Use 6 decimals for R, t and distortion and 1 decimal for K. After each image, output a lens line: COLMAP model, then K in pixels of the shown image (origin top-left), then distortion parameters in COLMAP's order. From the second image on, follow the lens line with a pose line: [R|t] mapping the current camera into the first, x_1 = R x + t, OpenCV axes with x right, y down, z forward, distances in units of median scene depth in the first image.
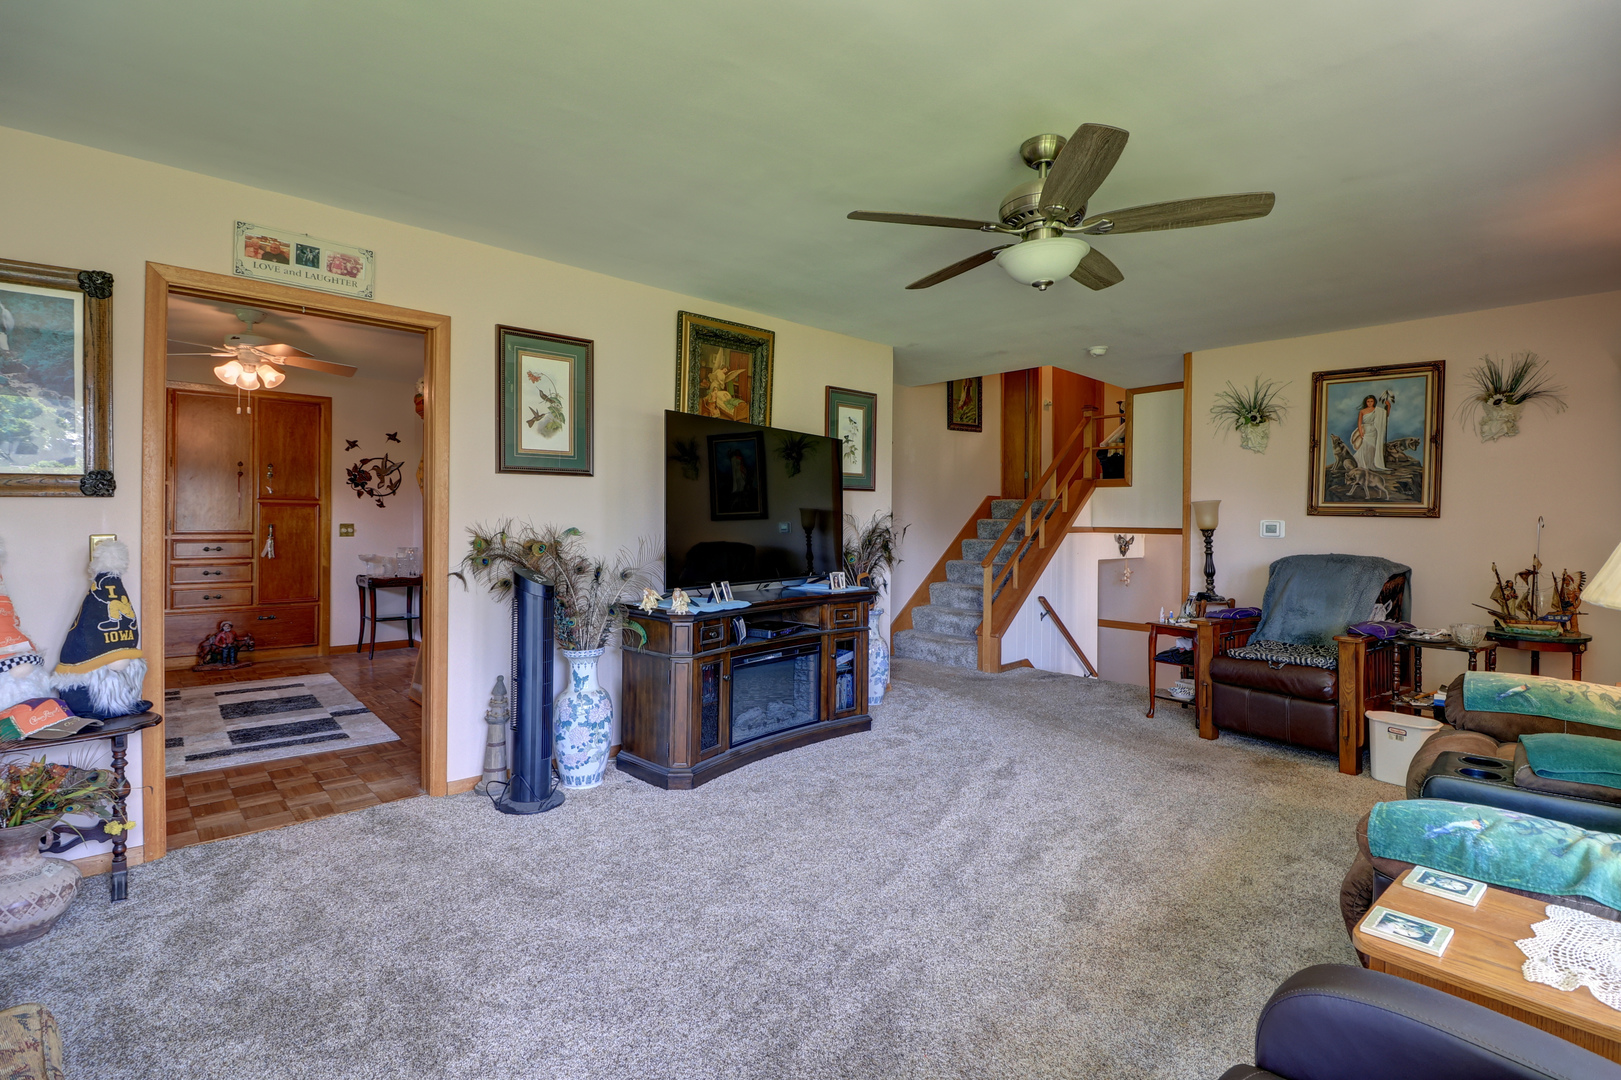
lens RADIAL K [[748.3, 0, 816.6], [0, 748.3, 523.5], [0, 0, 1]] dist [-0.009680, -0.006801]
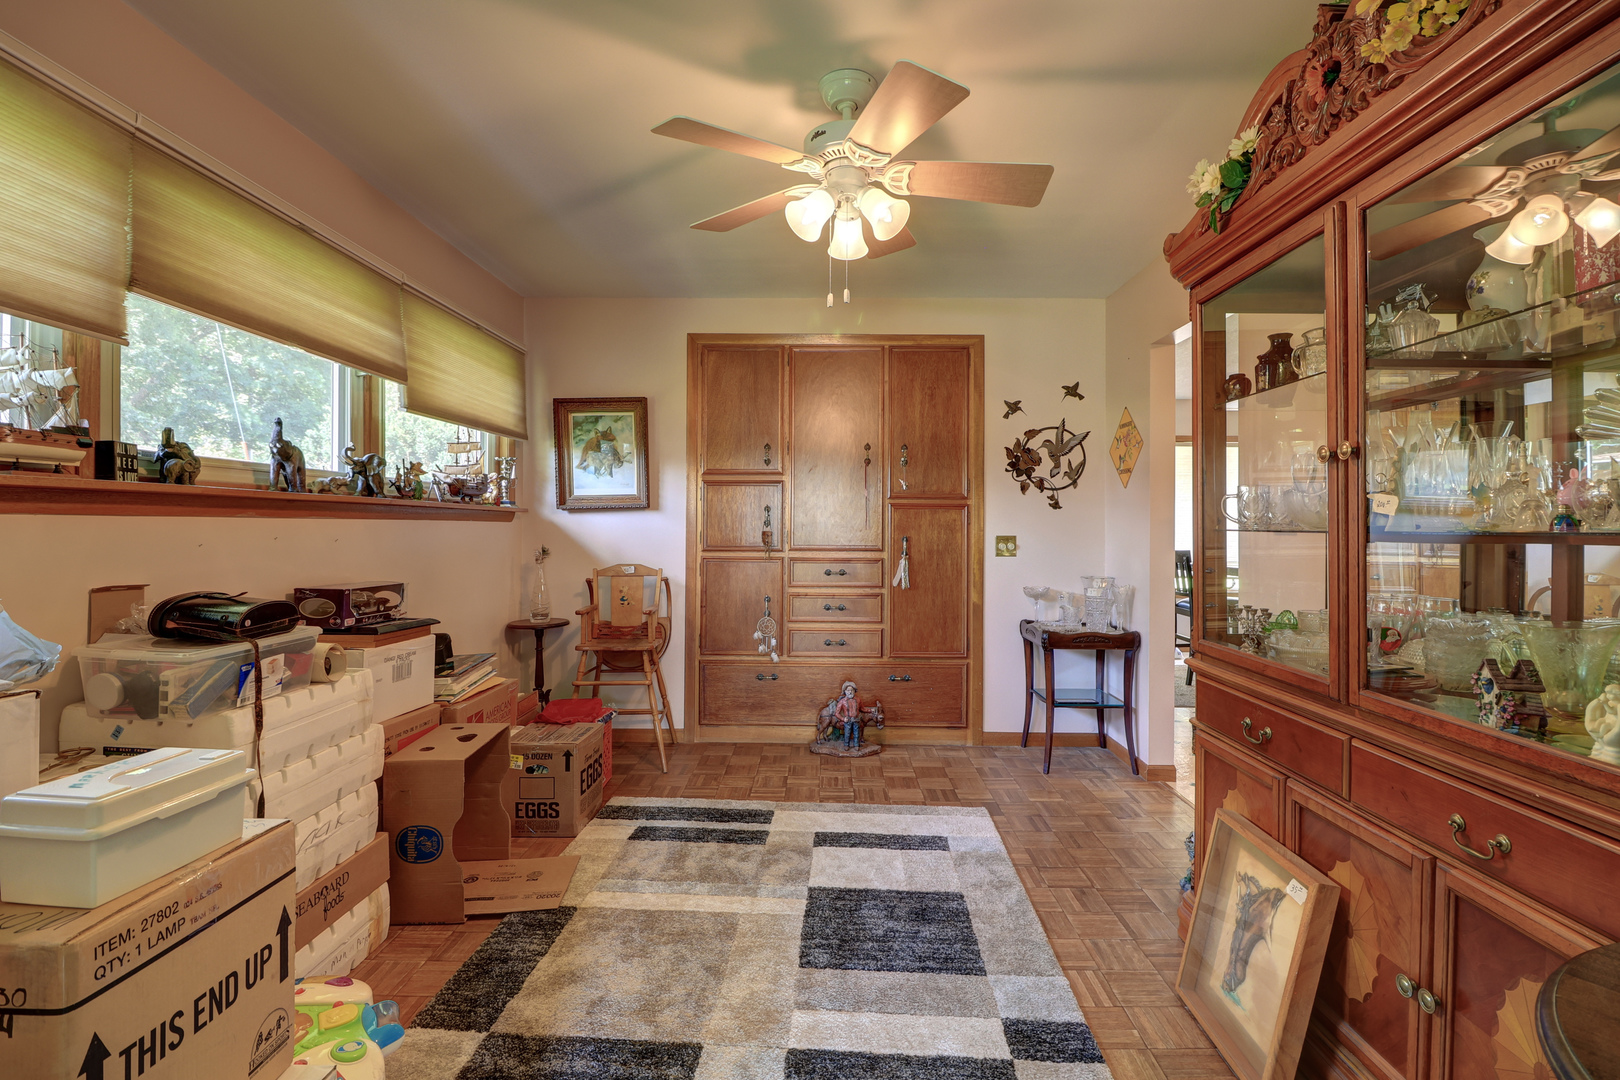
lens RADIAL K [[747.8, 0, 822.4], [0, 747.8, 522.8], [0, 0, 1]] dist [-0.009680, -0.006801]
pose [[0.722473, -0.002668, -0.691394, -0.321088], [0.001566, 0.999996, -0.002223, -0.009602], [0.691397, 0.000523, 0.722475, 0.458649]]
